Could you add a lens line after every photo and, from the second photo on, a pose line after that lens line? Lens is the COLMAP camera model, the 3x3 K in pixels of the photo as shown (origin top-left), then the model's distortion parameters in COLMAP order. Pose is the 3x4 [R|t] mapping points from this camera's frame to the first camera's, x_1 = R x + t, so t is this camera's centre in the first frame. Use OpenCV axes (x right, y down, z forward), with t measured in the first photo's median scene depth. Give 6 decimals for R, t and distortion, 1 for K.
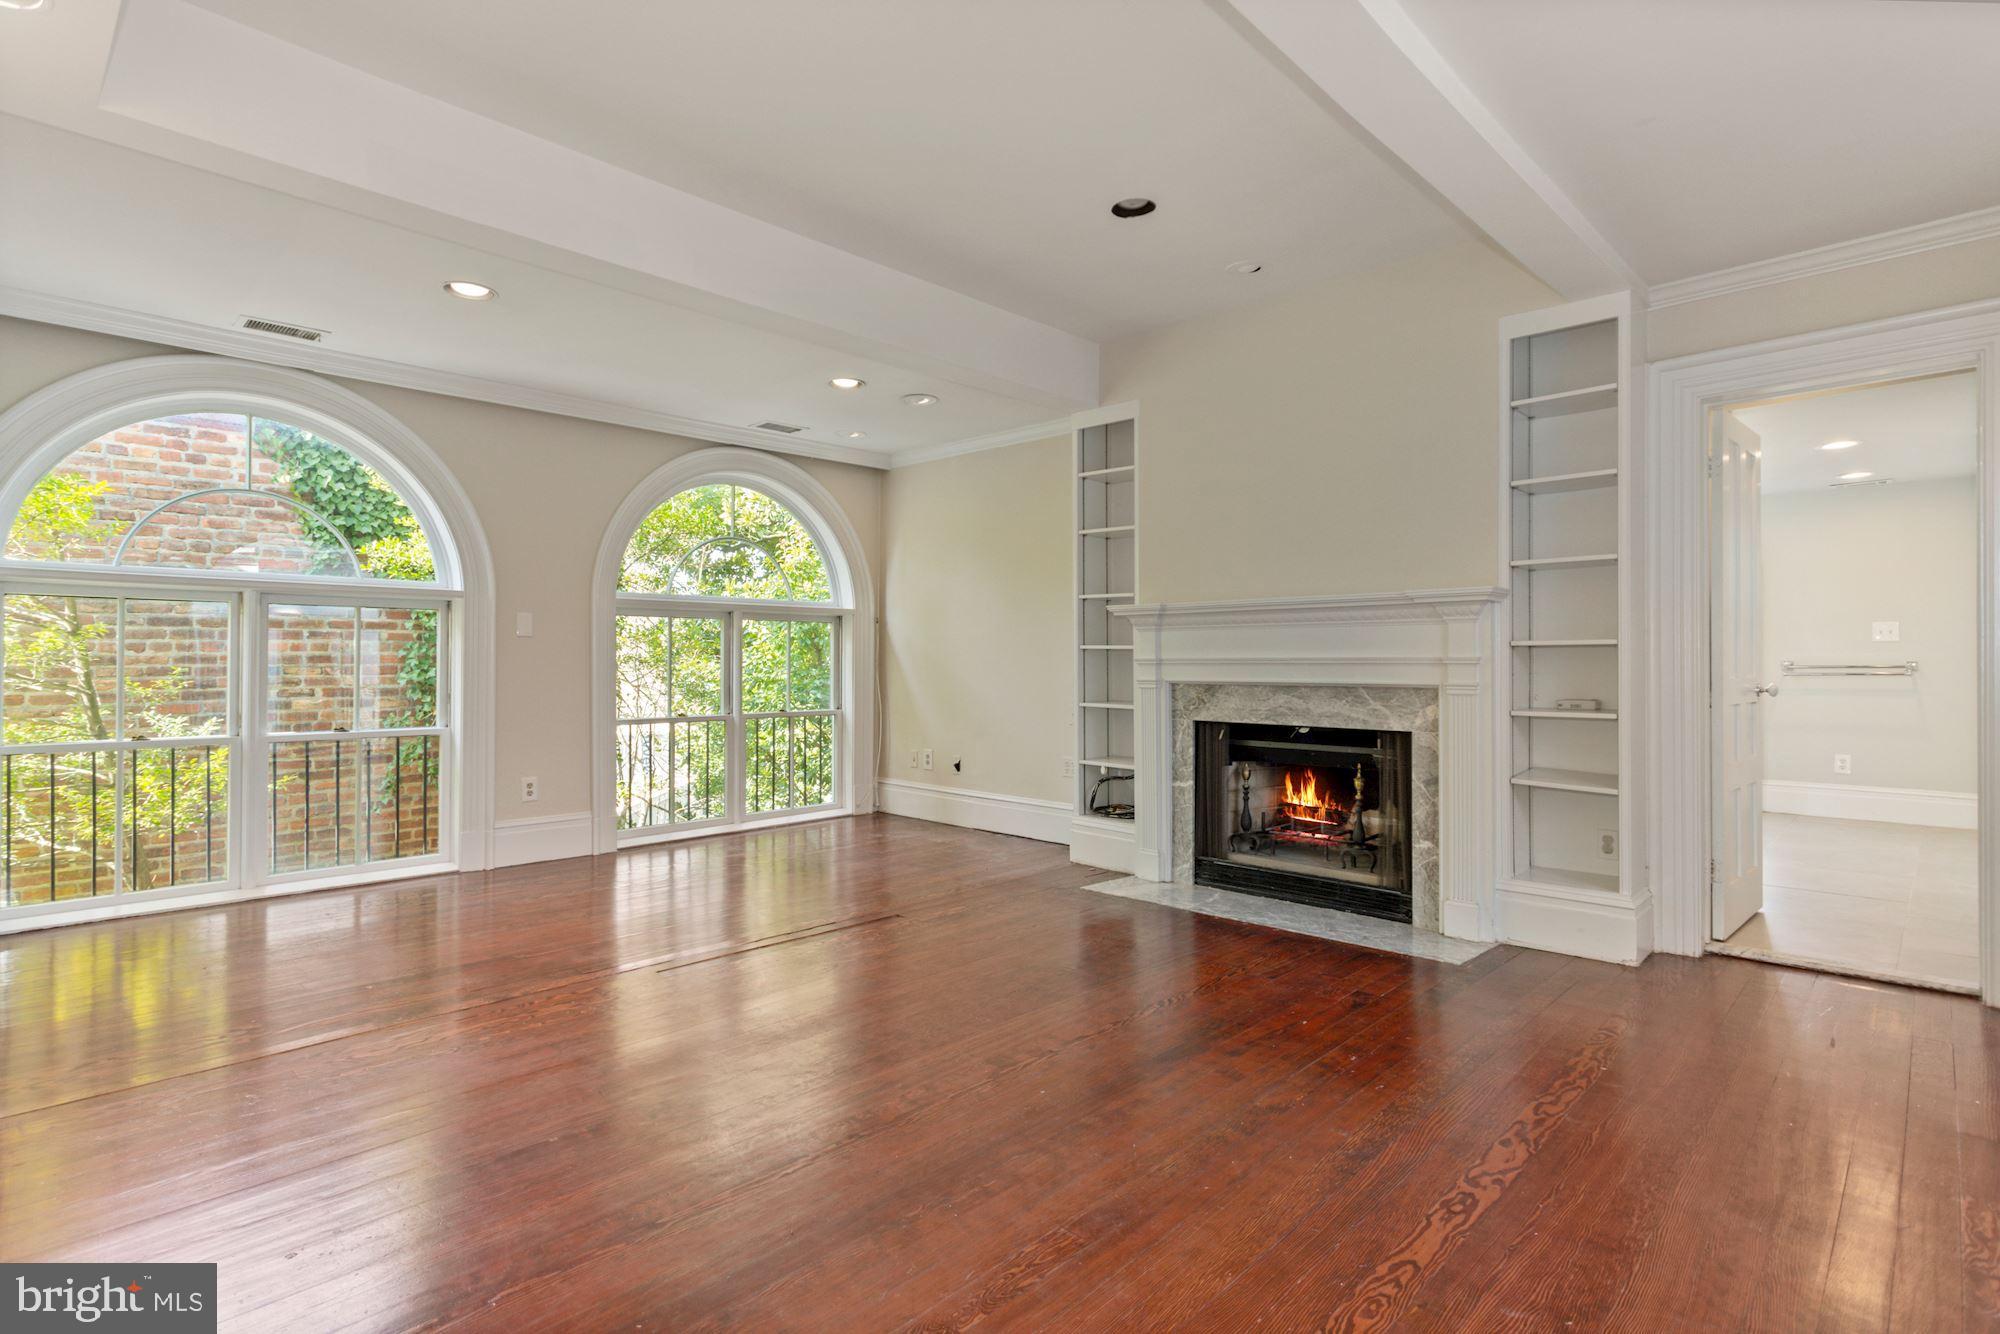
lens RADIAL K [[962.4, 0, 983.6], [0, 962.4, 637.5], [0, 0, 1]] dist [0.002301, 0.001877]
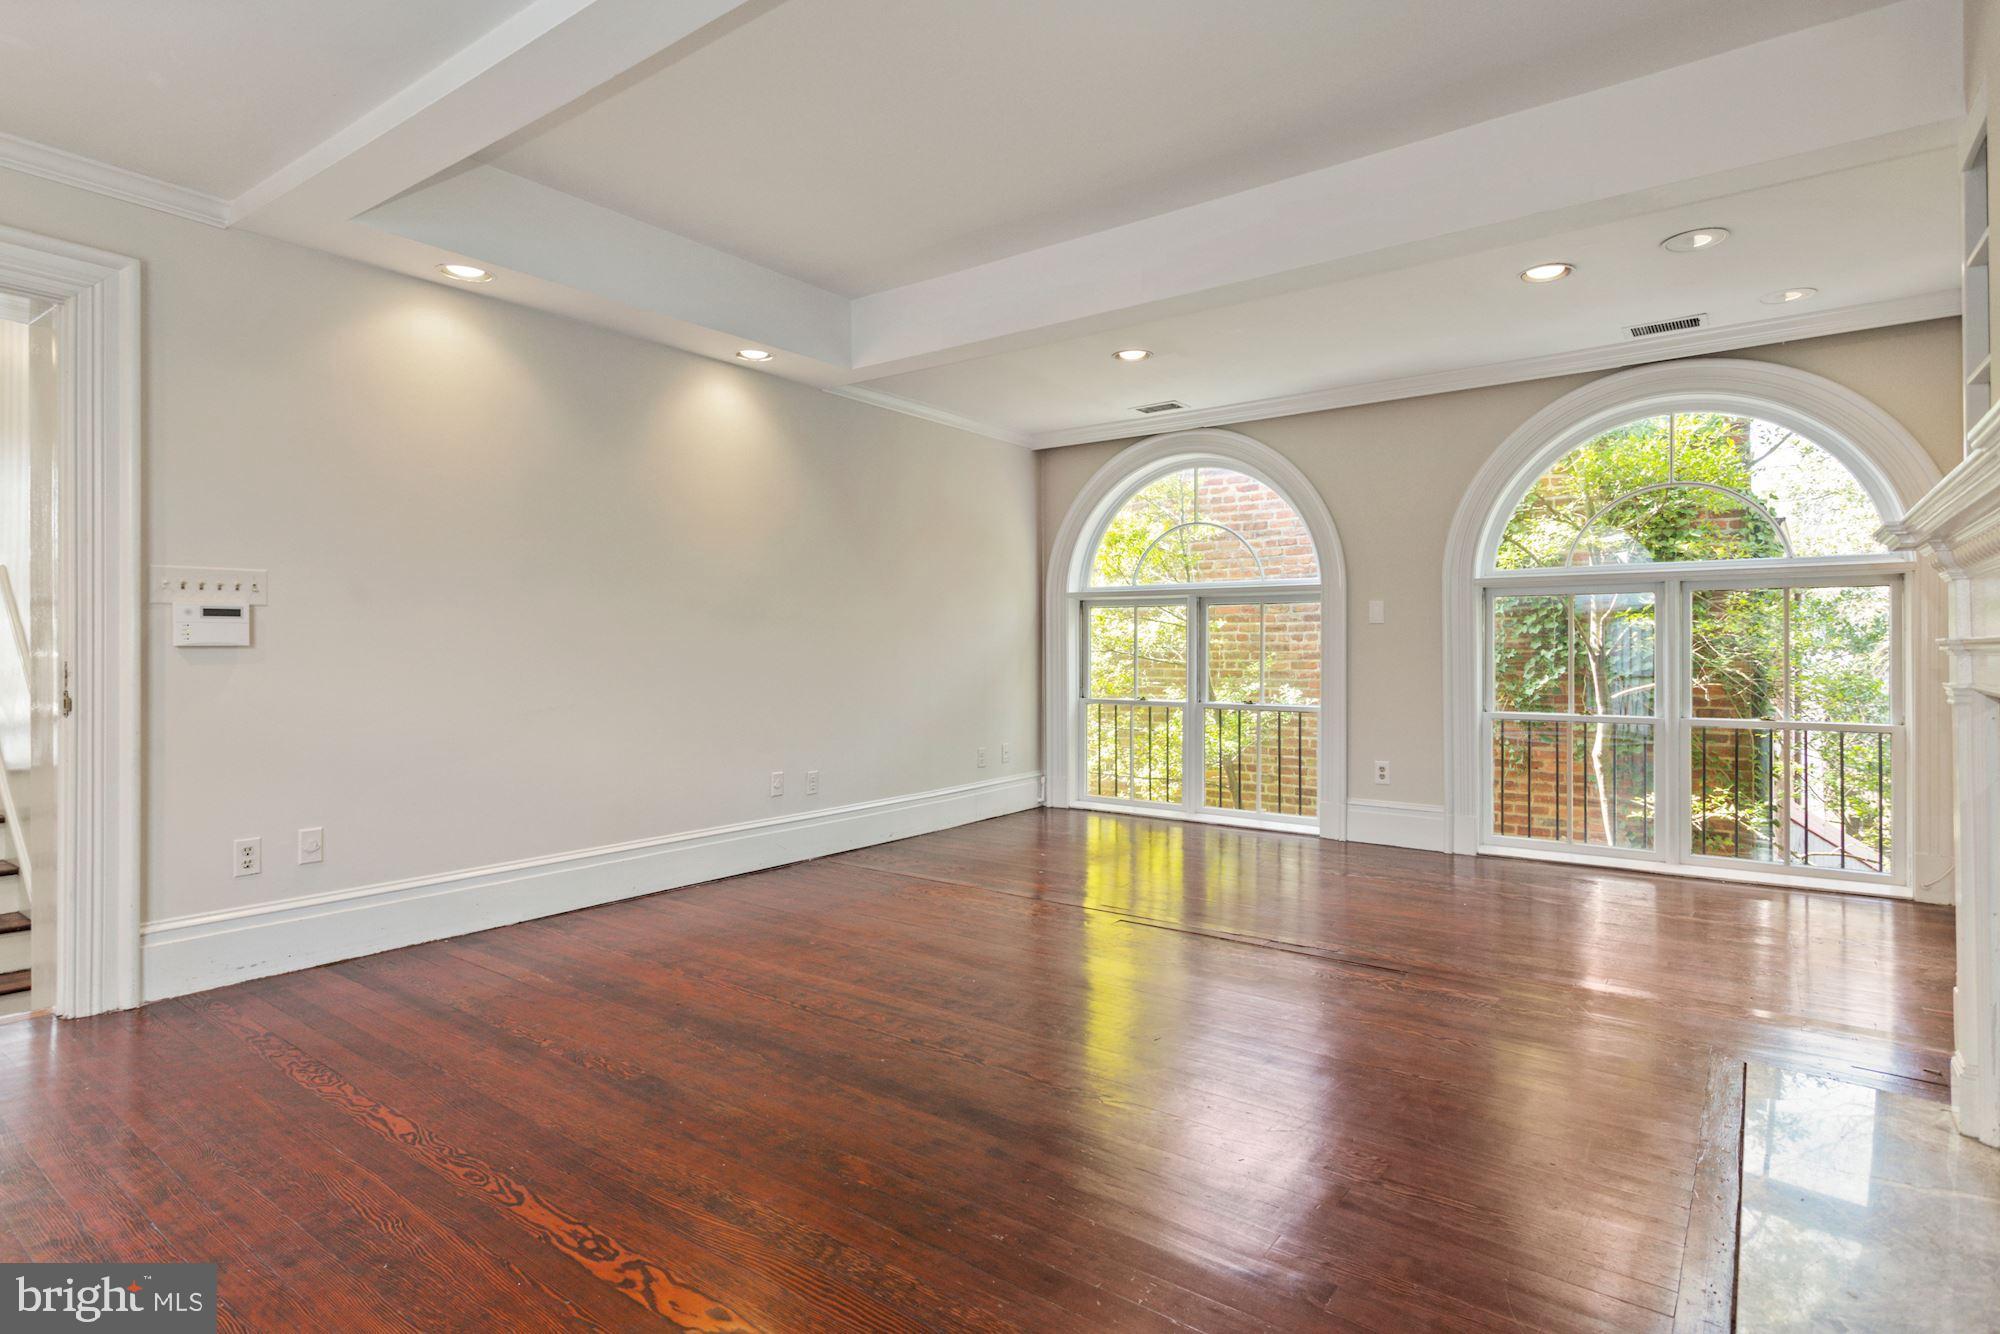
lens RADIAL K [[1000.8, 0, 1002.1], [0, 1000.8, 646.8], [0, 0, 1]] dist [0.000023, 0.000241]
pose [[0.156340, -0.002089, -0.987701, 0.687838], [0.026747, 0.999640, 0.002120, 0.013516], [0.987341, -0.026749, 0.156340, 0.576056]]
